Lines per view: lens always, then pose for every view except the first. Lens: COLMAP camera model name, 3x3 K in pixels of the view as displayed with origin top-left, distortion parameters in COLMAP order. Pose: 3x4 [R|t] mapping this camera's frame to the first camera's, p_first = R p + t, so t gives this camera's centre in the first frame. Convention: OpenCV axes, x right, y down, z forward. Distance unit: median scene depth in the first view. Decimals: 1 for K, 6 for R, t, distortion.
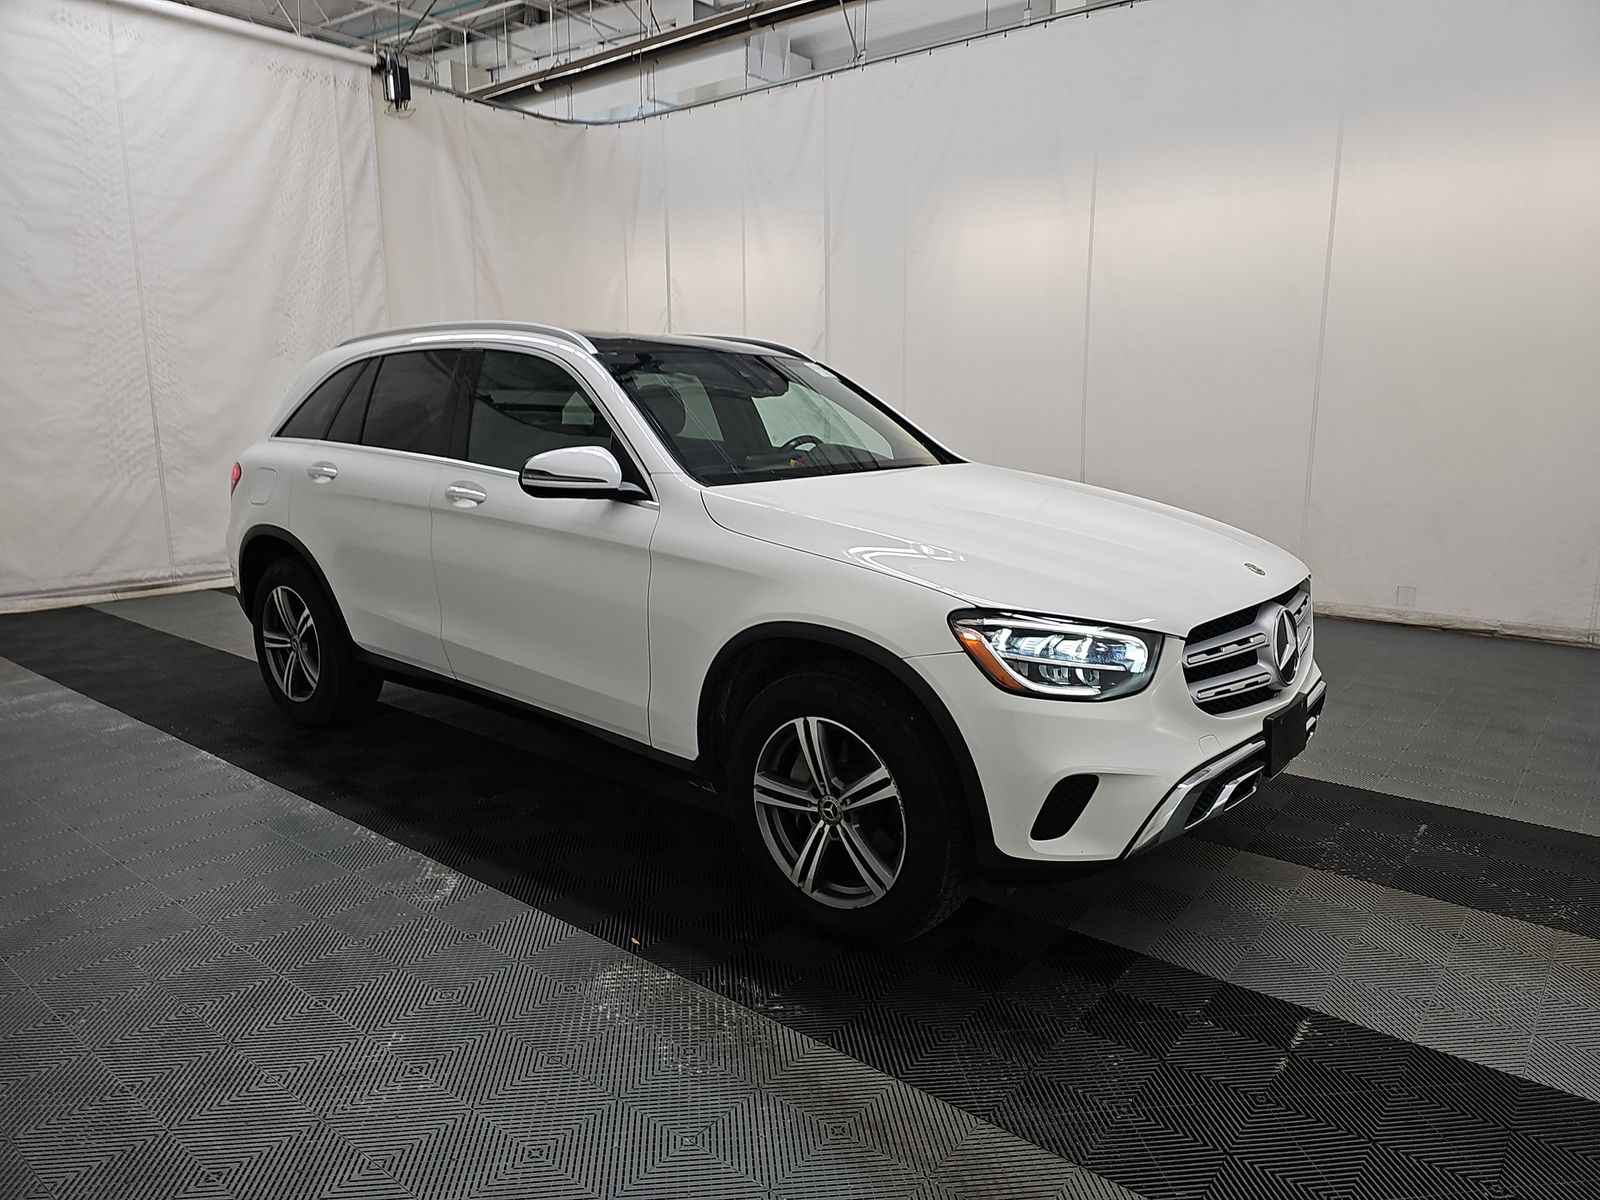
lens RADIAL K [[1051.3, 0, 826.6], [0, 1051.3, 618.7], [0, 0, 1]] dist [0.028707, -0.030825]
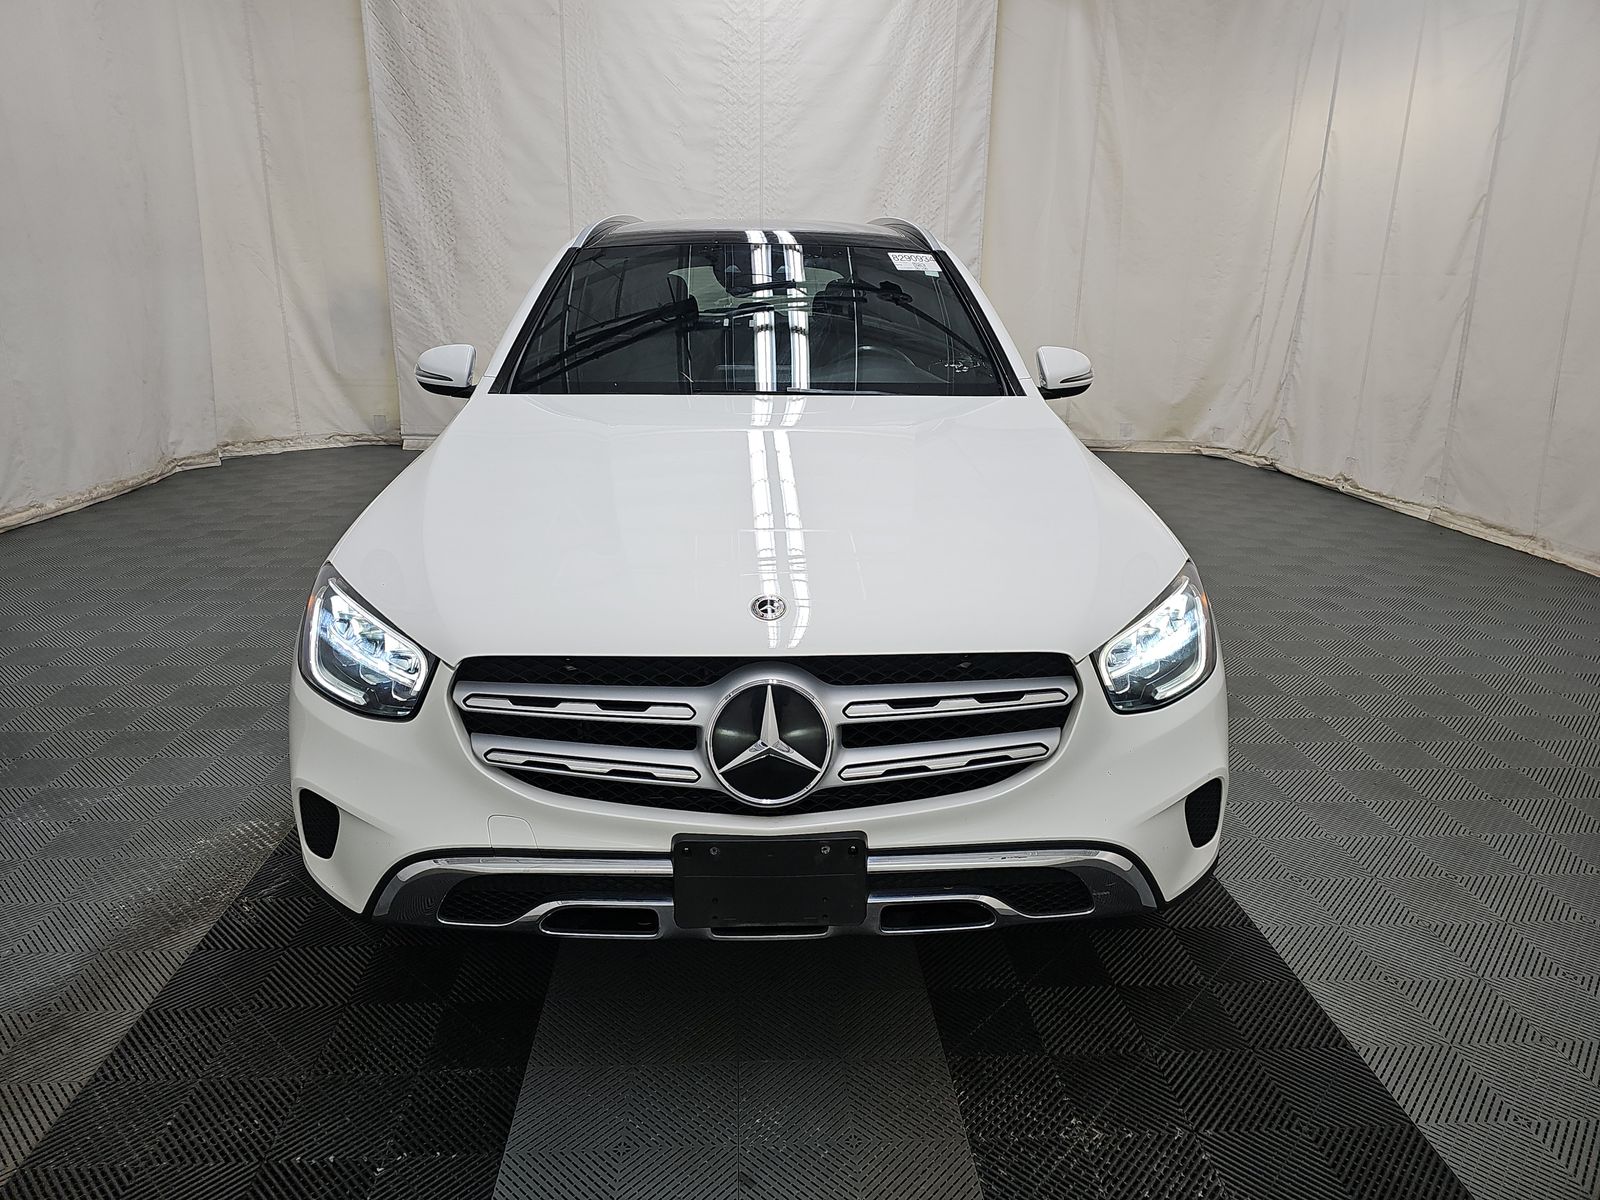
lens RADIAL K [[1051.3, 0, 802.0], [0, 1051.3, 616.4], [0, 0, 1]] dist [0.028707, -0.030825]
pose [[0.660758, 0.233172, -0.713463, 0.325405], [-0.159630, 0.972434, 0.169970, -0.055575], [0.733428, 0.001581, 0.679765, 0.233044]]
